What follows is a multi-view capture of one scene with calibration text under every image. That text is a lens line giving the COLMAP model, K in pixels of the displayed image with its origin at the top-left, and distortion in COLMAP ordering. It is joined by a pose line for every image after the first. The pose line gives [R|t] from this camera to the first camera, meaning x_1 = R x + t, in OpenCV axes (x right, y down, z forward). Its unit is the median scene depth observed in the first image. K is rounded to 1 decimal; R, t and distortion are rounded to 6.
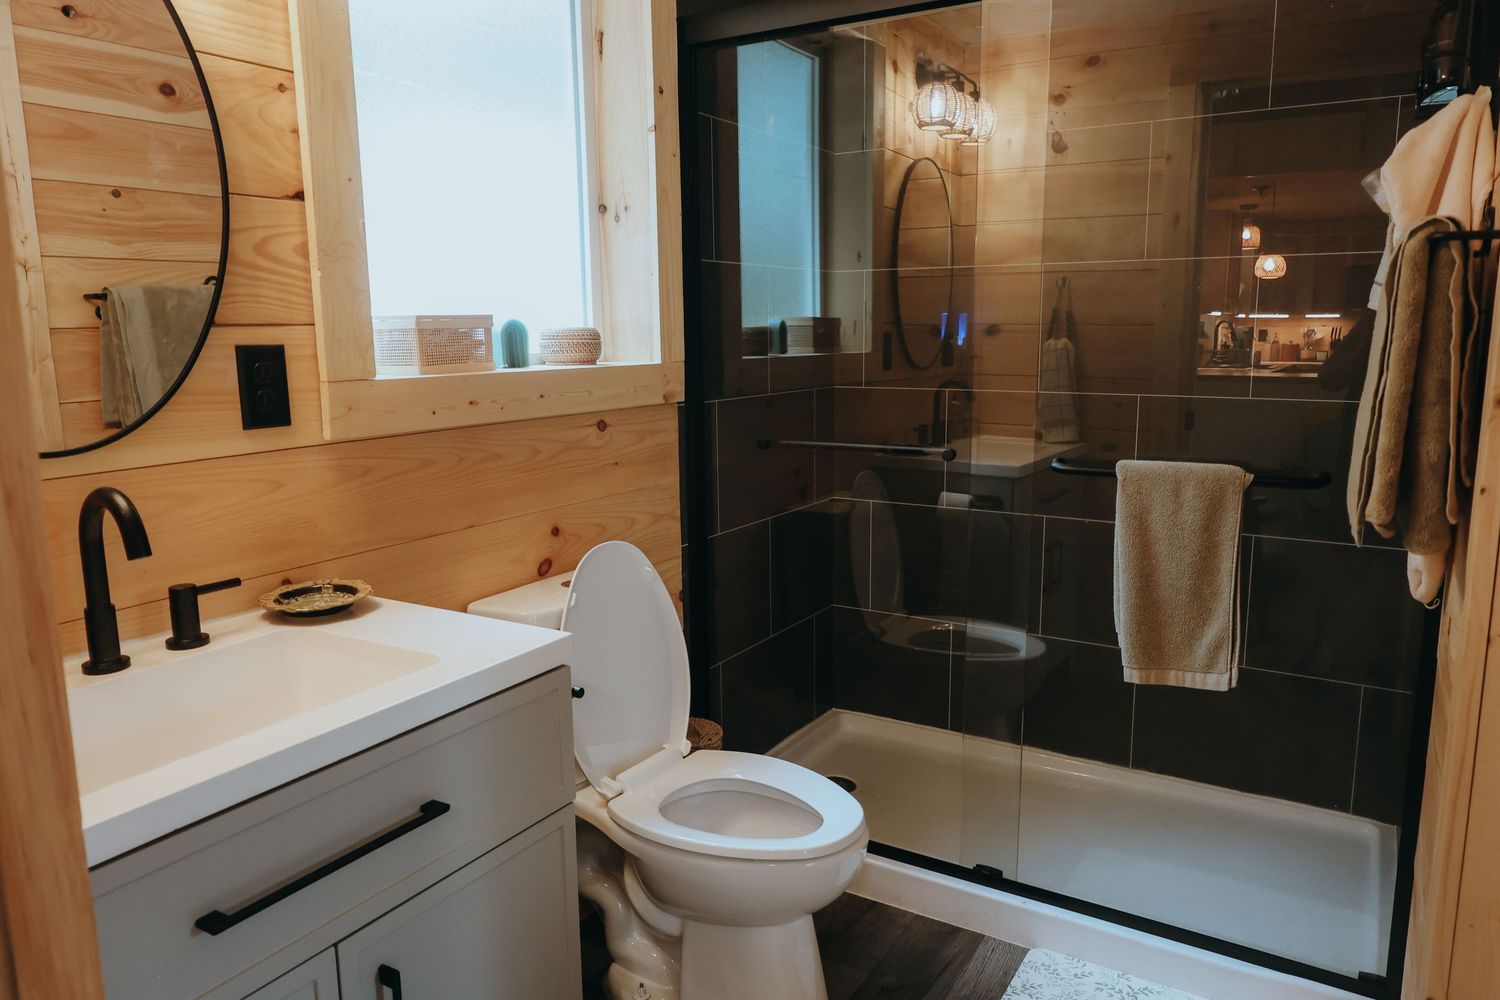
lens RADIAL K [[1039.1, 0, 754.8], [0, 1039.1, 500.4], [0, 0, 1]] dist [-0.006640, 0.002853]
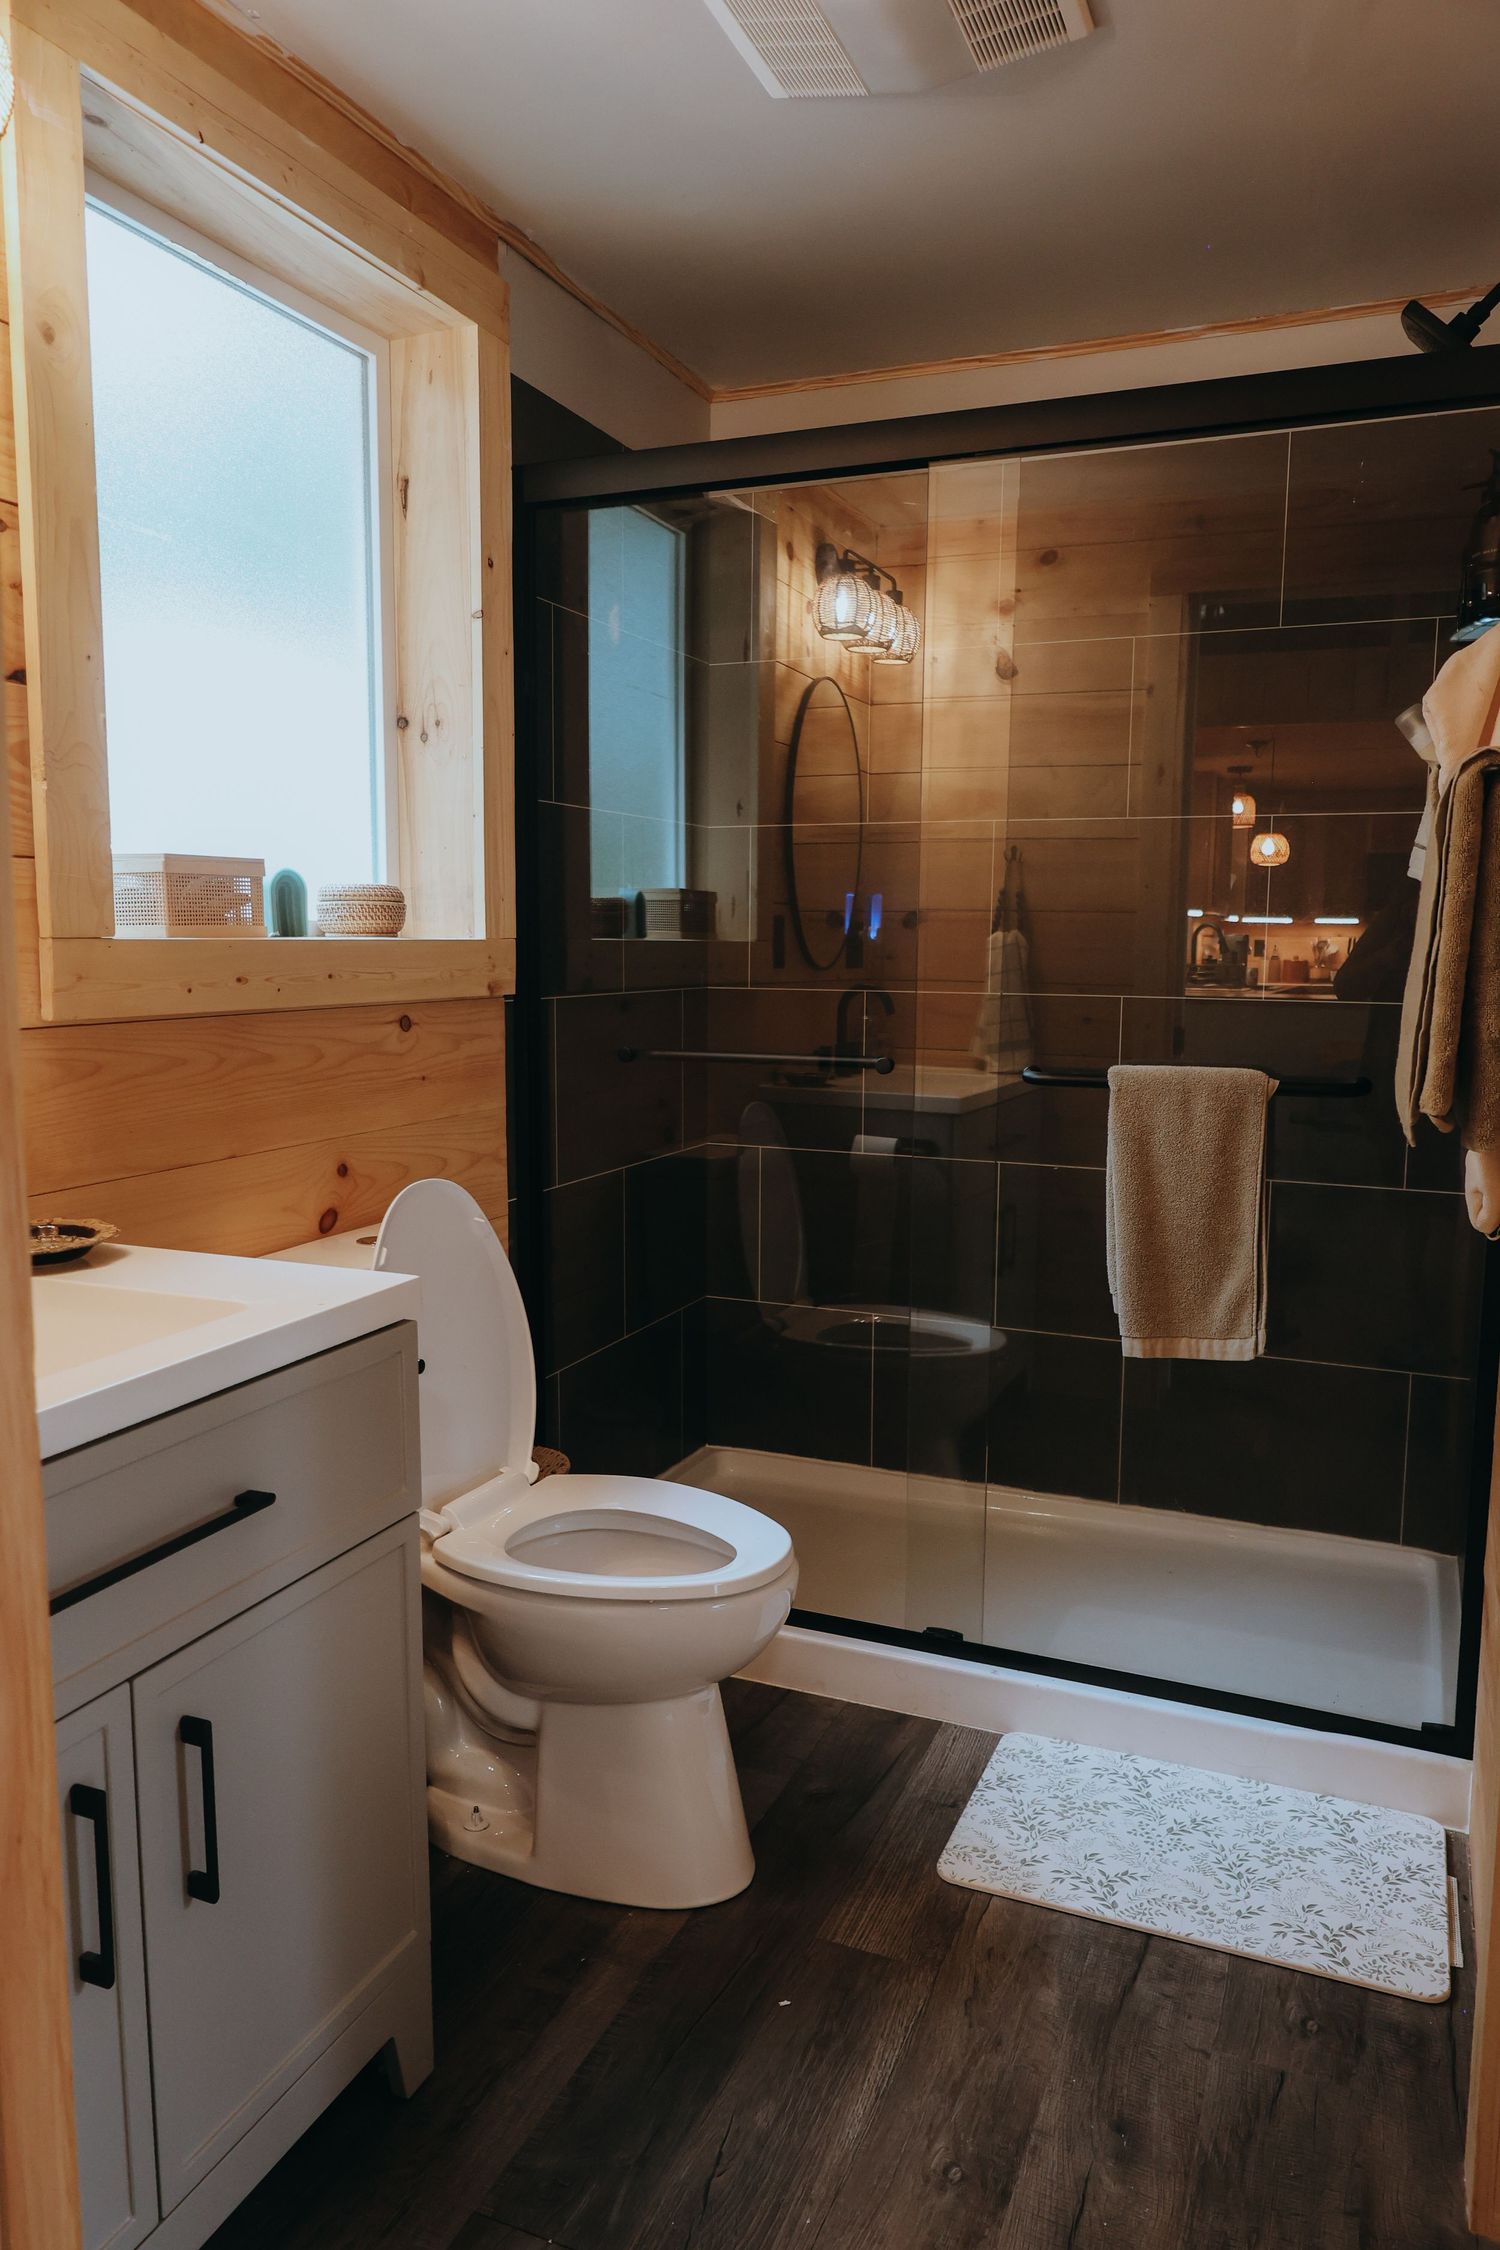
lens RADIAL K [[1558.6, 0, 765.0], [0, 1558.6, 1122.5], [0, 0, 1]] dist [-0.006640, 0.002853]
pose [[0.988898, -0.001011, 0.148591, -0.080342], [0.007842, 0.998939, -0.045388, 0.058163], [-0.148387, 0.046050, 0.987857, -0.105617]]
